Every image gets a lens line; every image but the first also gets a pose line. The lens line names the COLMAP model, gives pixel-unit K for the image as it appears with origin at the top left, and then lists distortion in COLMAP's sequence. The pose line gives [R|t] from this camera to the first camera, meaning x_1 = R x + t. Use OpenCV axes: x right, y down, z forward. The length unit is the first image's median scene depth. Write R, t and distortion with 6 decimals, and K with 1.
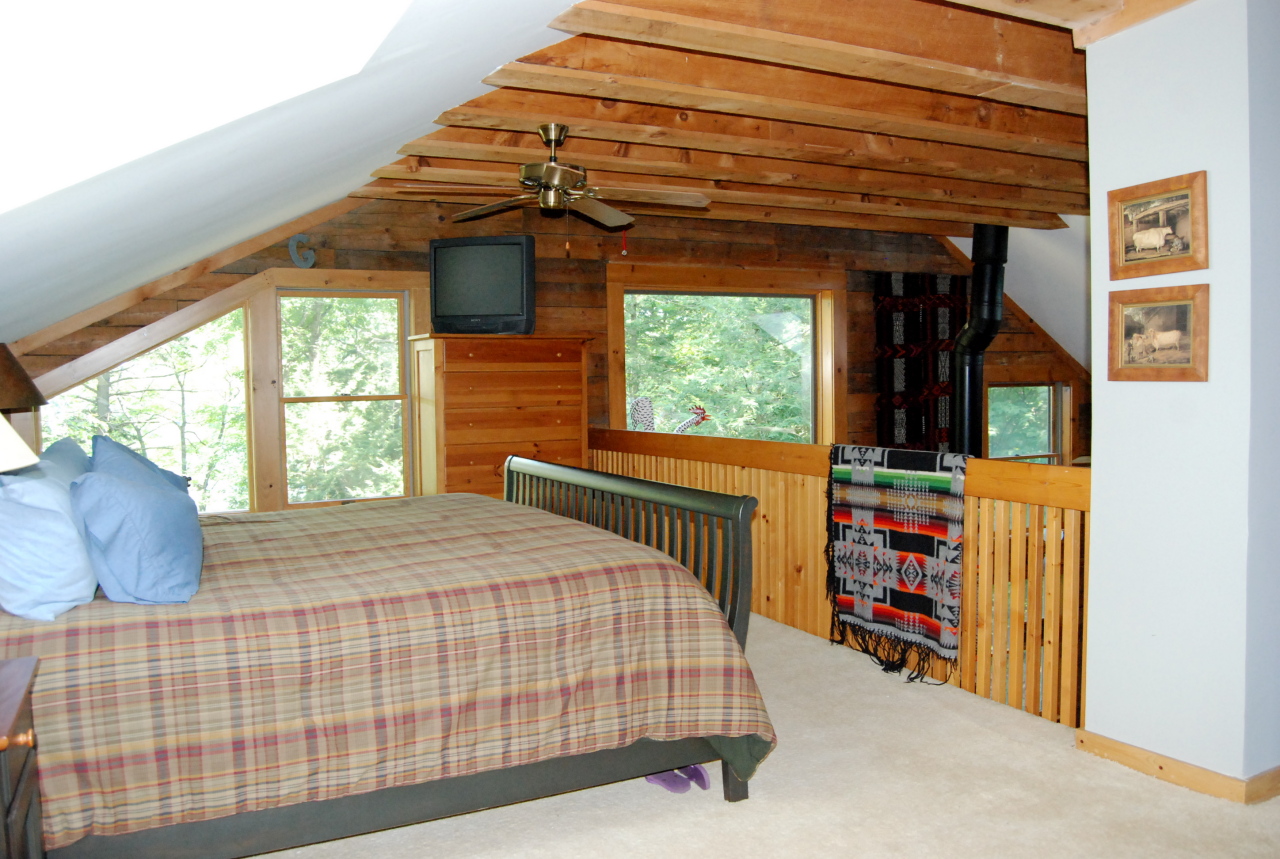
lens RADIAL K [[1021.8, 0, 640.0], [0, 1021.8, 429.3], [0, 0, 1]] dist [-0.063140, 0.000972]
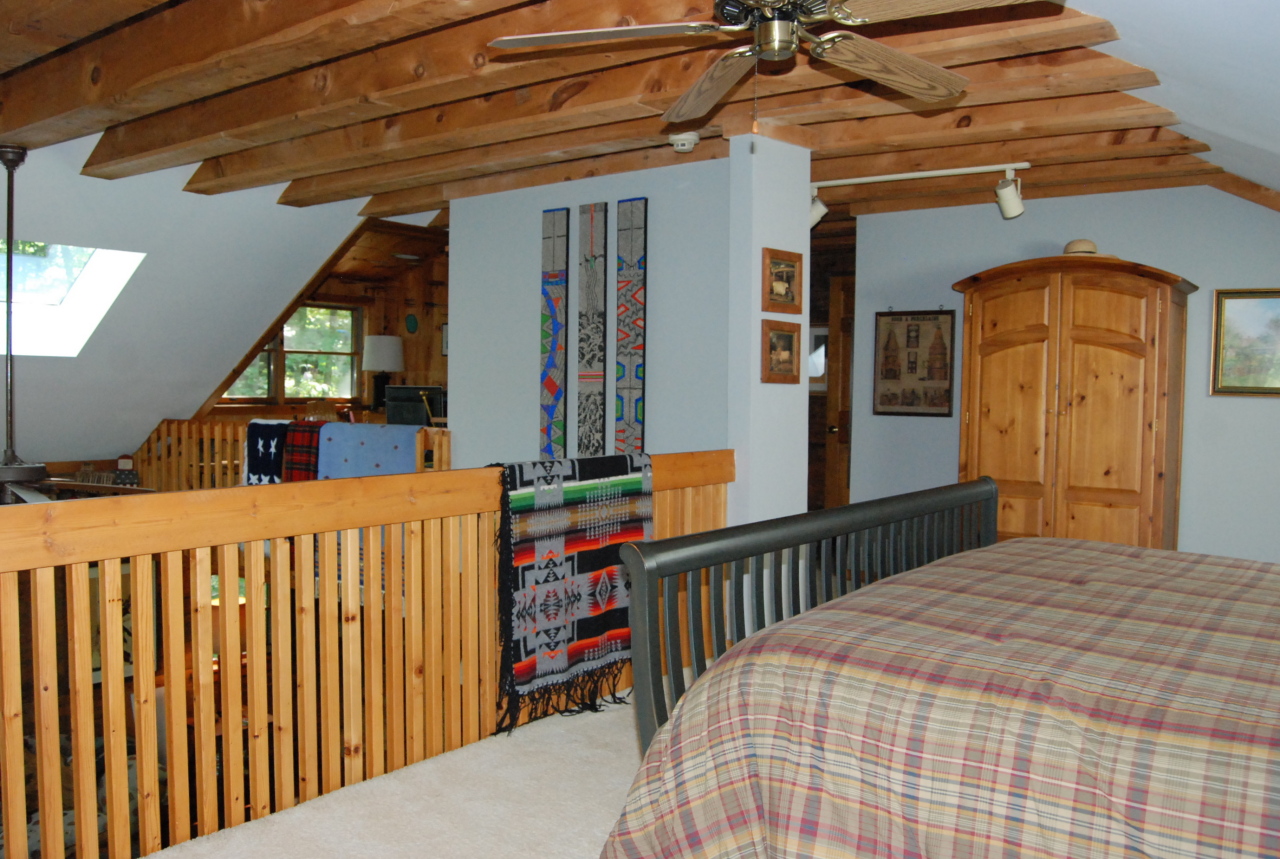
lens RADIAL K [[1021.8, 0, 641.4], [0, 1021.8, 432.0], [0, 0, 1]] dist [-0.063140, 0.000972]
pose [[-0.427563, -0.020270, 0.903758, -0.550361], [0.049801, 0.997702, 0.045938, -0.039334], [-0.902613, 0.064649, -0.425571, 1.301231]]
